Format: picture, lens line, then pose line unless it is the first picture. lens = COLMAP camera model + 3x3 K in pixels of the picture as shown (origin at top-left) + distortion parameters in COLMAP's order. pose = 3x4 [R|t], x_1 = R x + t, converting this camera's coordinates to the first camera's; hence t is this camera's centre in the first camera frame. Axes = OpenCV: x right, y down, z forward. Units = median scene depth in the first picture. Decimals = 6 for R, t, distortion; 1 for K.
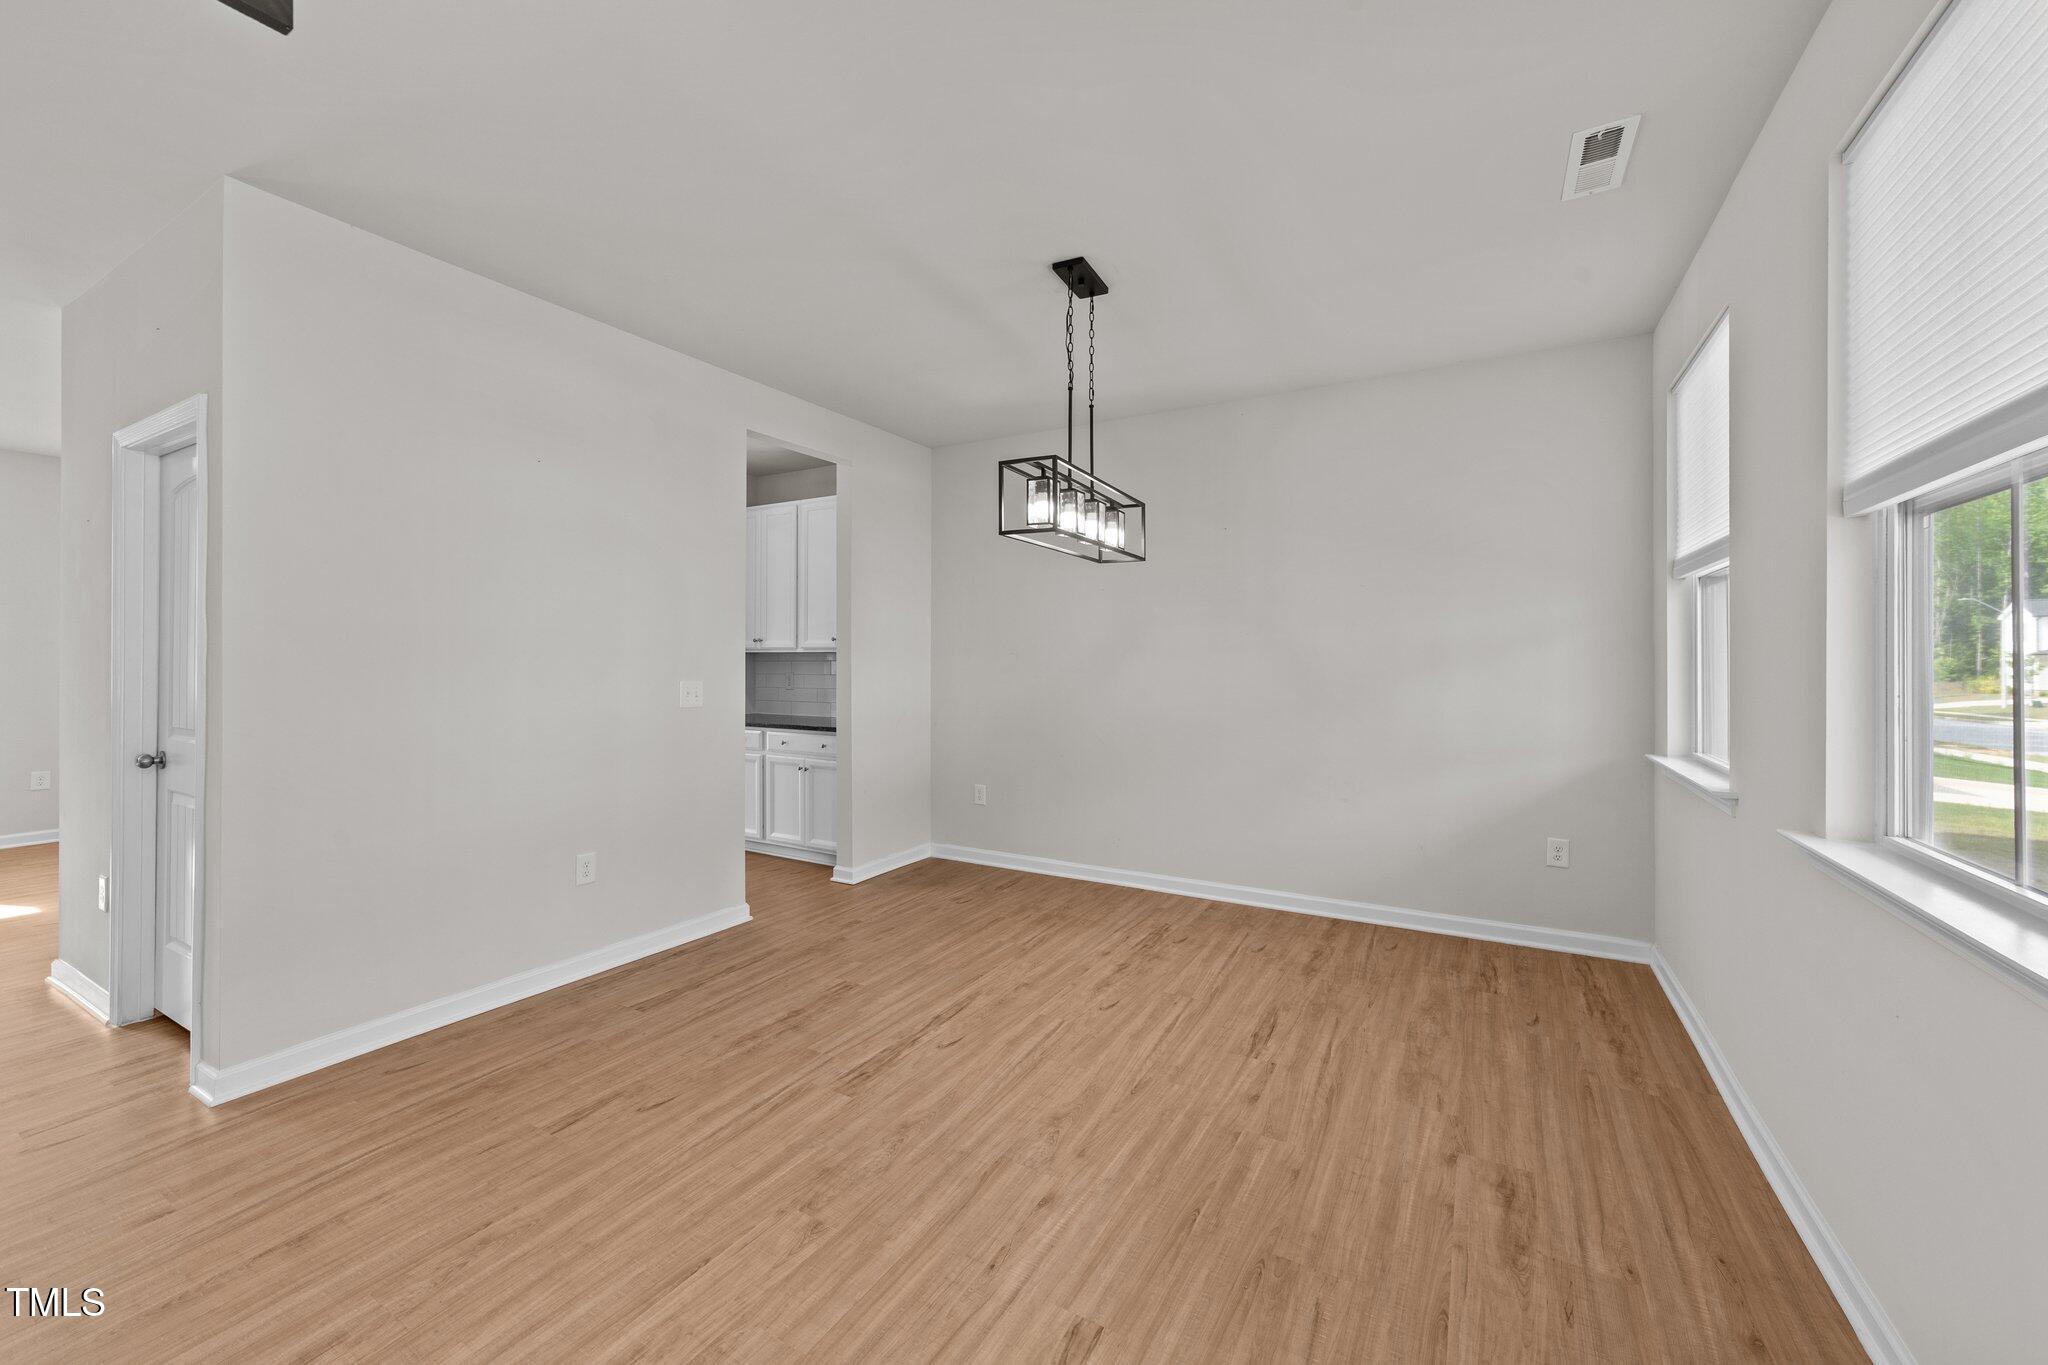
lens RADIAL K [[791.5, 0, 1035.1], [0, 791.5, 673.5], [0, 0, 1]] dist [-0.002598, 0.004136]
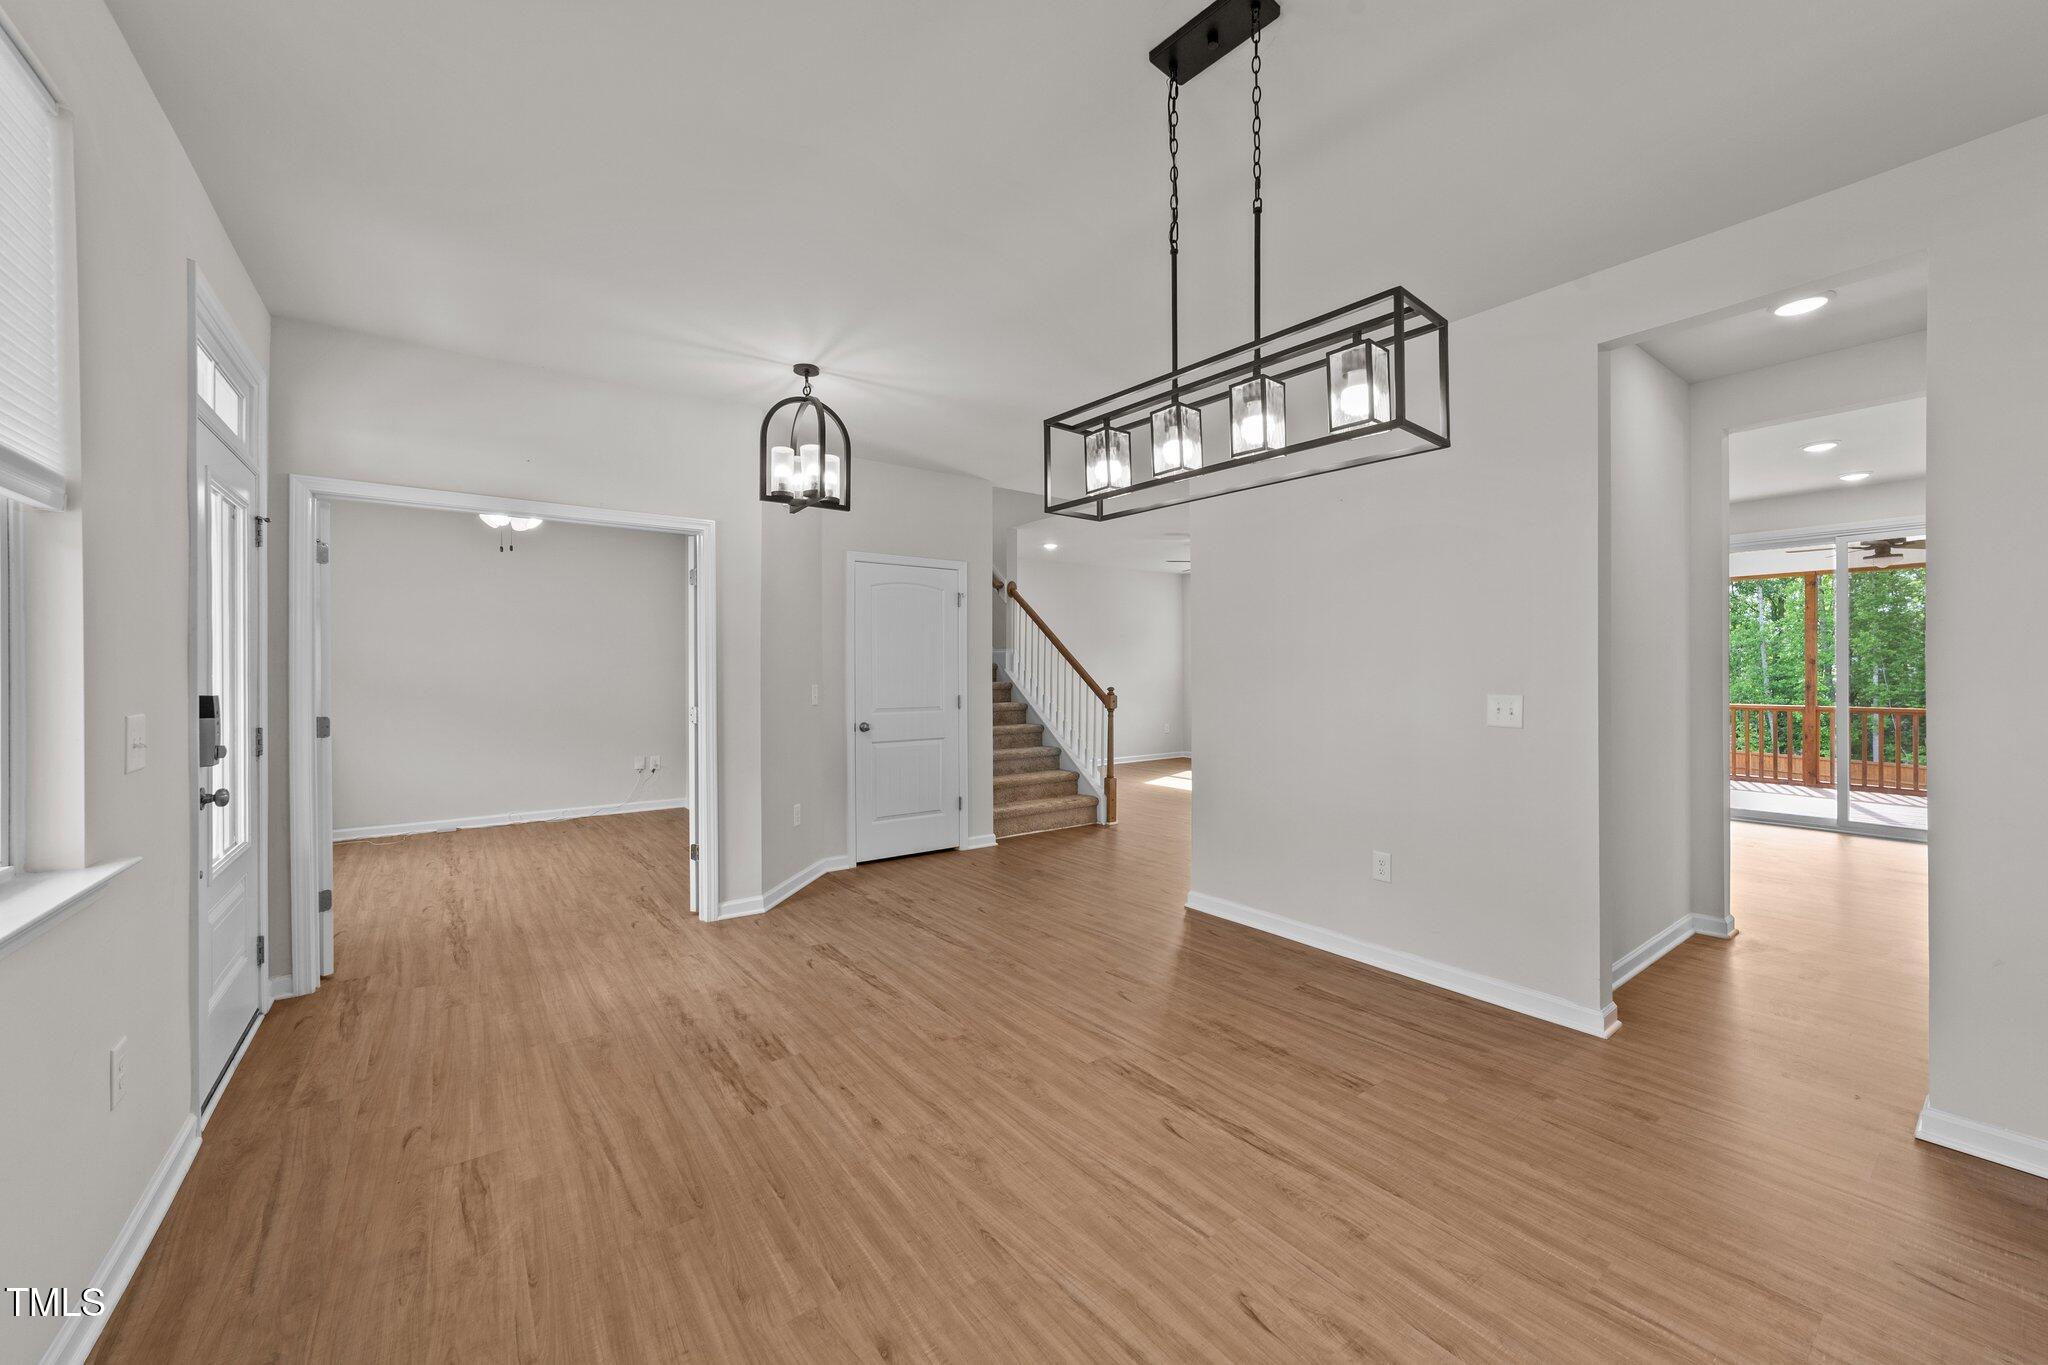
lens RADIAL K [[791.5, 0, 1035.1], [0, 791.5, 673.5], [0, 0, 1]] dist [-0.002598, 0.004136]
pose [[-0.400158, -0.001603, -0.916445, 0.749201], [-0.008524, 0.999962, 0.001972, -0.015180], [0.916407, 0.008601, -0.400156, 1.246596]]
